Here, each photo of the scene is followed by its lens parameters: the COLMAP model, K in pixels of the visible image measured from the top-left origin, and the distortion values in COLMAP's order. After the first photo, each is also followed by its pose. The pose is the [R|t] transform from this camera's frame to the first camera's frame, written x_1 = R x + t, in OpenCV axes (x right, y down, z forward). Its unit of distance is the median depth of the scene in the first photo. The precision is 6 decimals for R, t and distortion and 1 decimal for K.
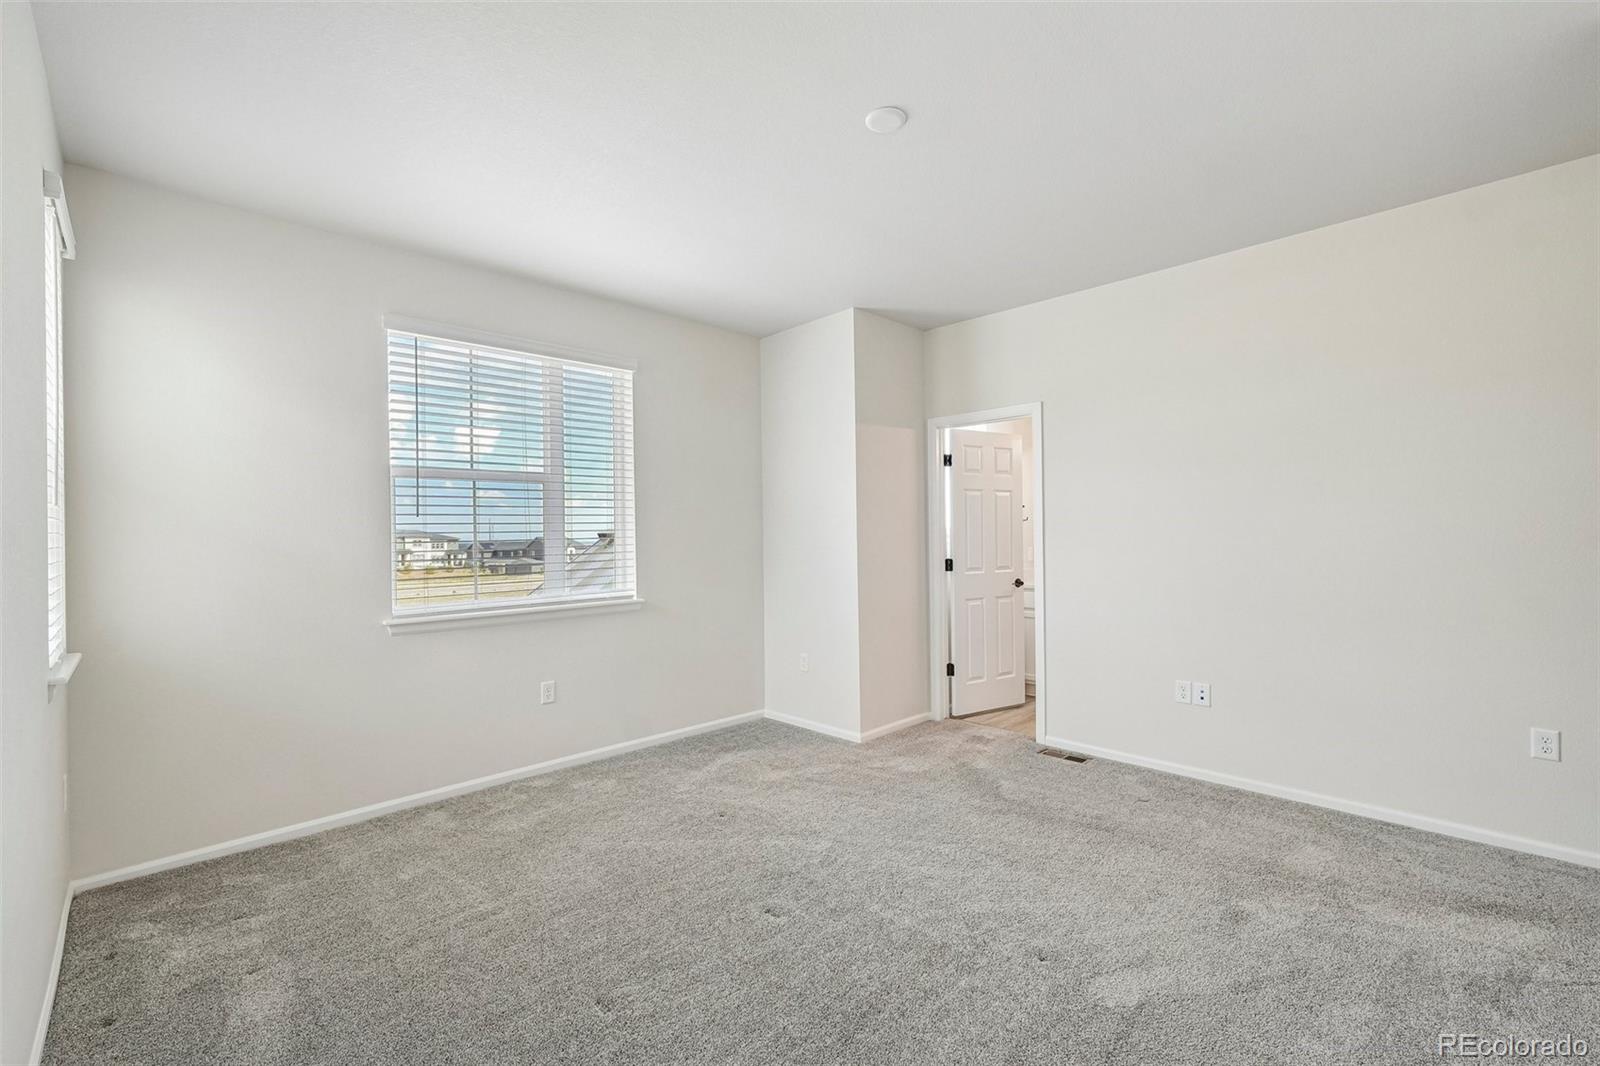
lens RADIAL K [[675.1, 0, 806.1], [0, 675.1, 533.8], [0, 0, 1]] dist [-0.001628, 0.001519]
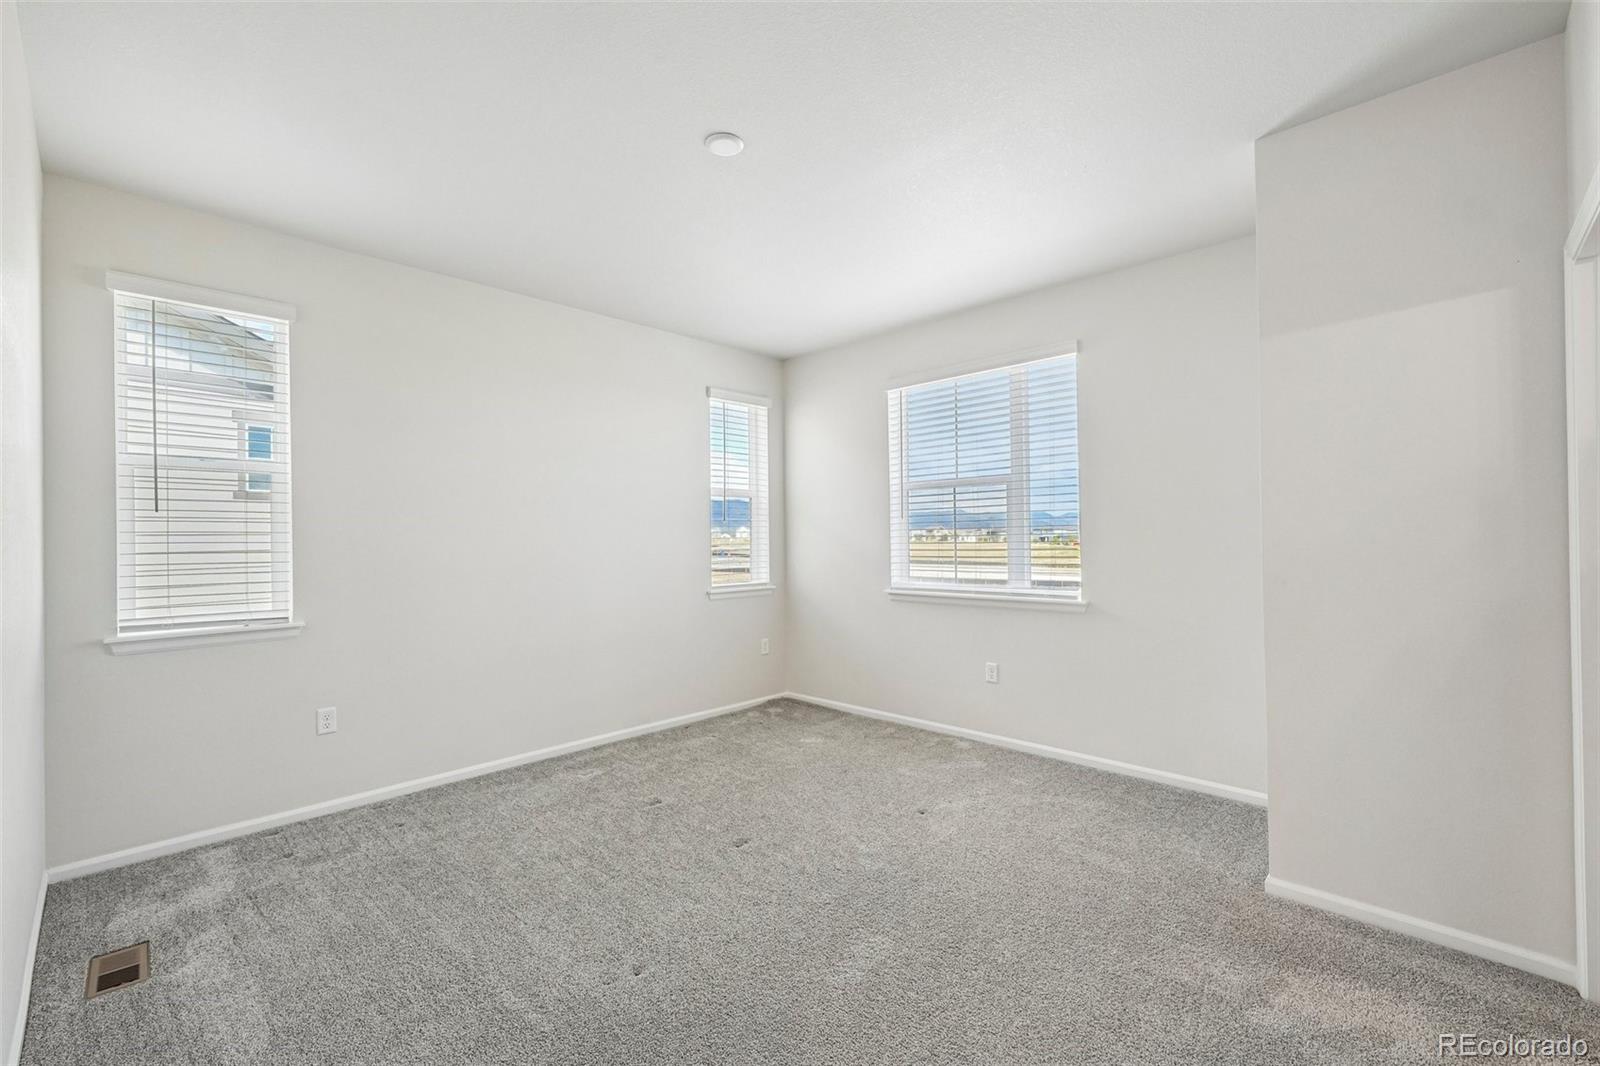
lens RADIAL K [[675.1, 0, 806.1], [0, 675.1, 533.8], [0, 0, 1]] dist [-0.001628, 0.001519]
pose [[0.031915, 0.010415, -0.999436, 0.736585], [0.016066, 0.999811, 0.010932, -0.010998], [0.999361, -0.016406, 0.031741, 0.682021]]
